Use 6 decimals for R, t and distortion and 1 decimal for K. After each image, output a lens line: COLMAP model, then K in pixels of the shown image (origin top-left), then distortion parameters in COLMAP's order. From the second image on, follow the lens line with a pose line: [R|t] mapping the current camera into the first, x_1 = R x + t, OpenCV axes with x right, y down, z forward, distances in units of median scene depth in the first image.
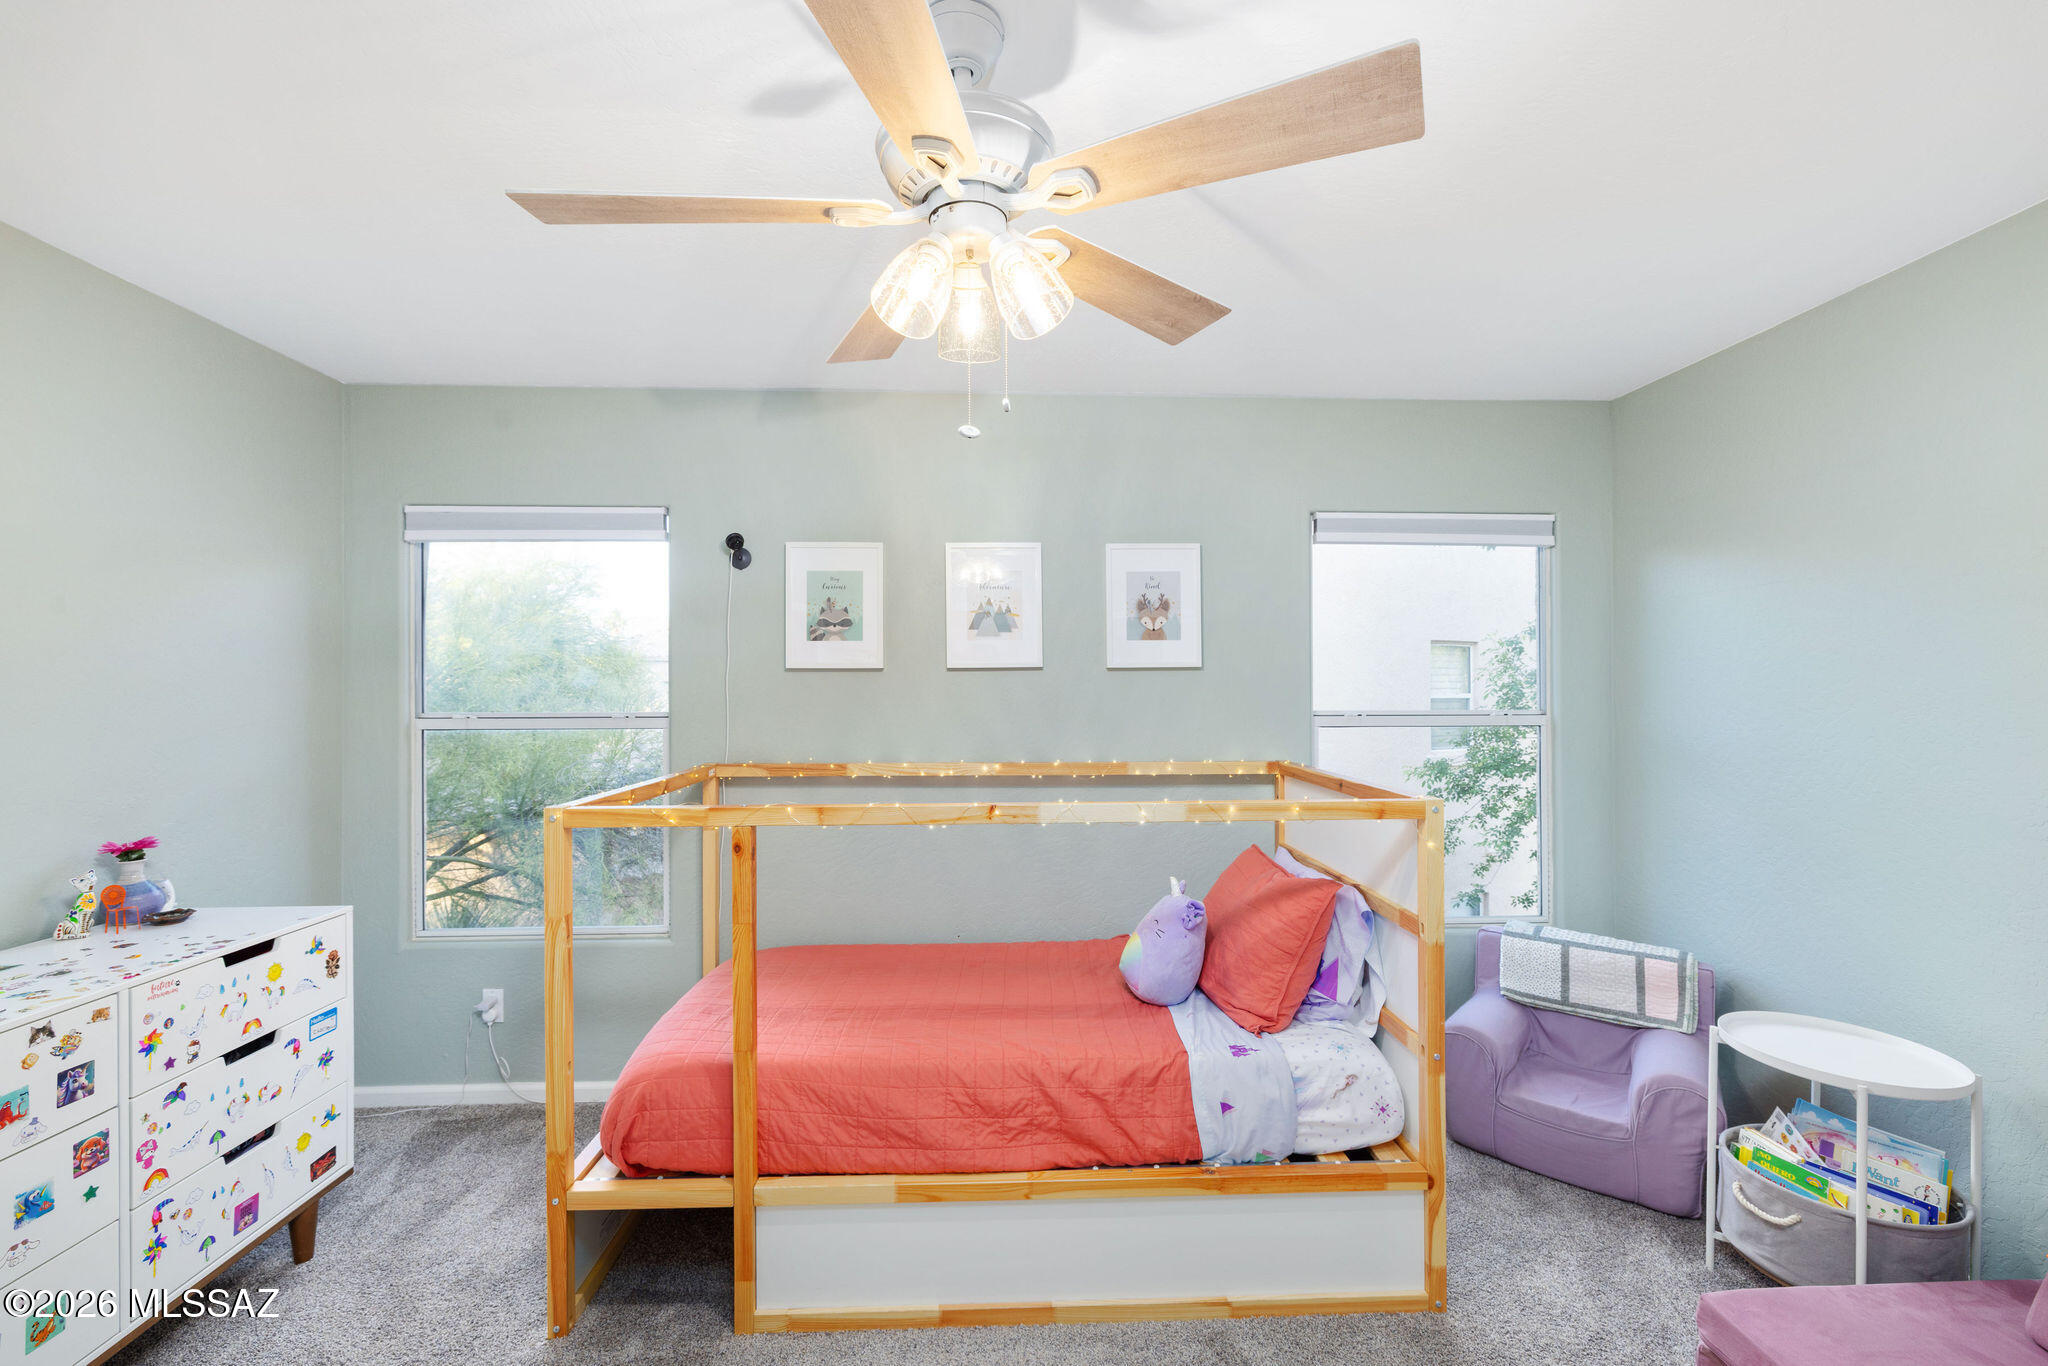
lens RADIAL K [[862.6, 0, 1021.8], [0, 862.6, 683.5], [0, 0, 1]] dist [-0.000251, -0.000192]
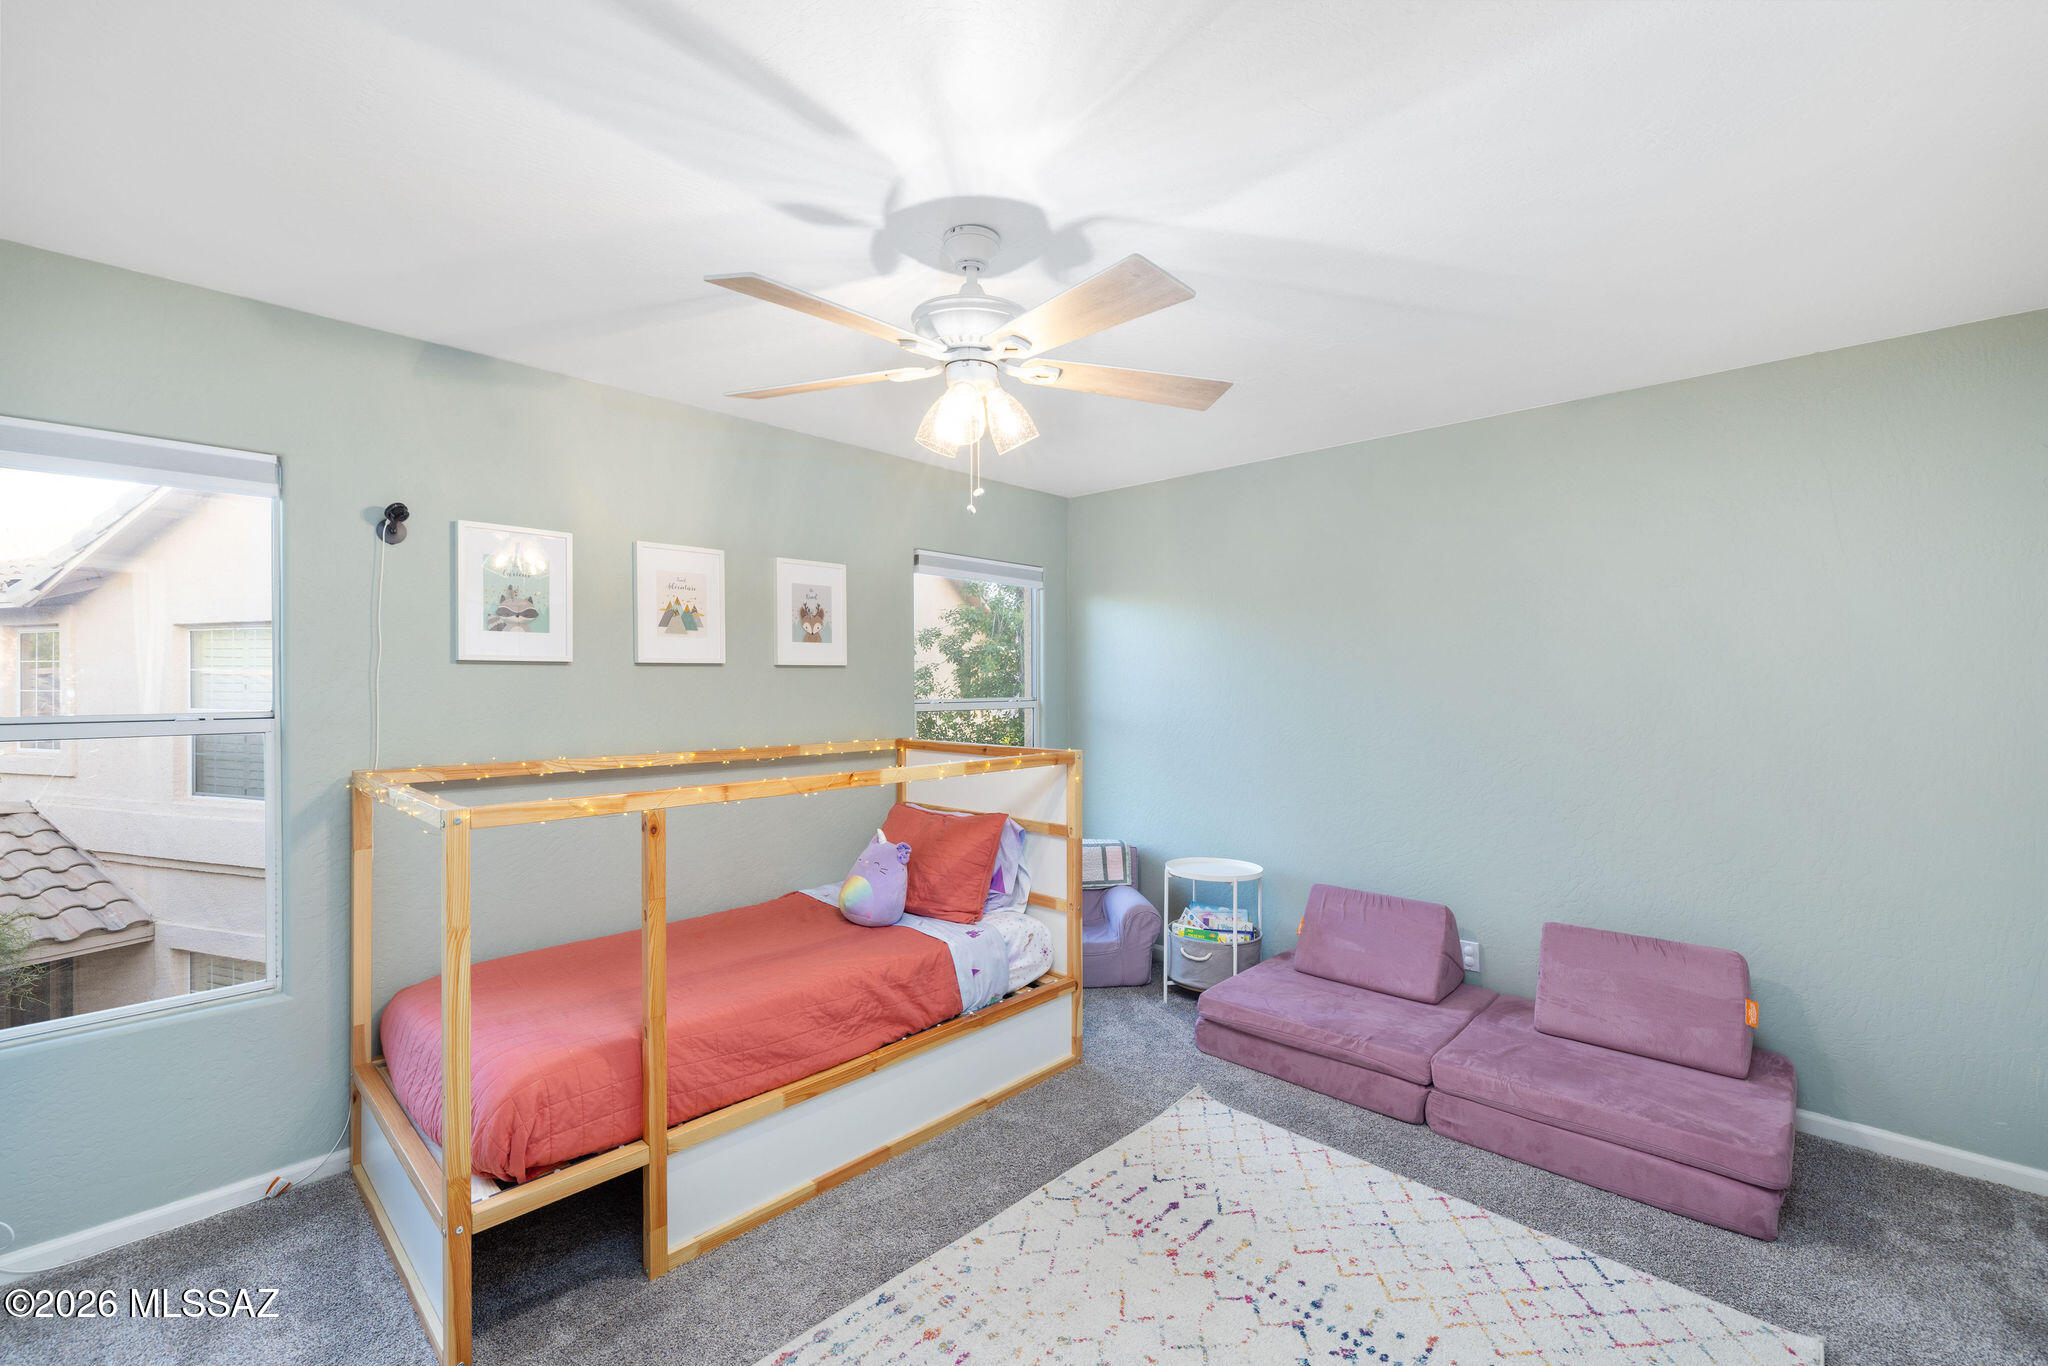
lens RADIAL K [[862.6, 0, 1025.6], [0, 862.6, 686.1], [0, 0, 1]] dist [-0.000251, -0.000192]
pose [[0.712303, -0.001112, 0.701871, -0.689007], [-0.004701, 0.999969, 0.006355, 0.001733], [-0.701857, -0.007826, 0.712275, -0.084364]]
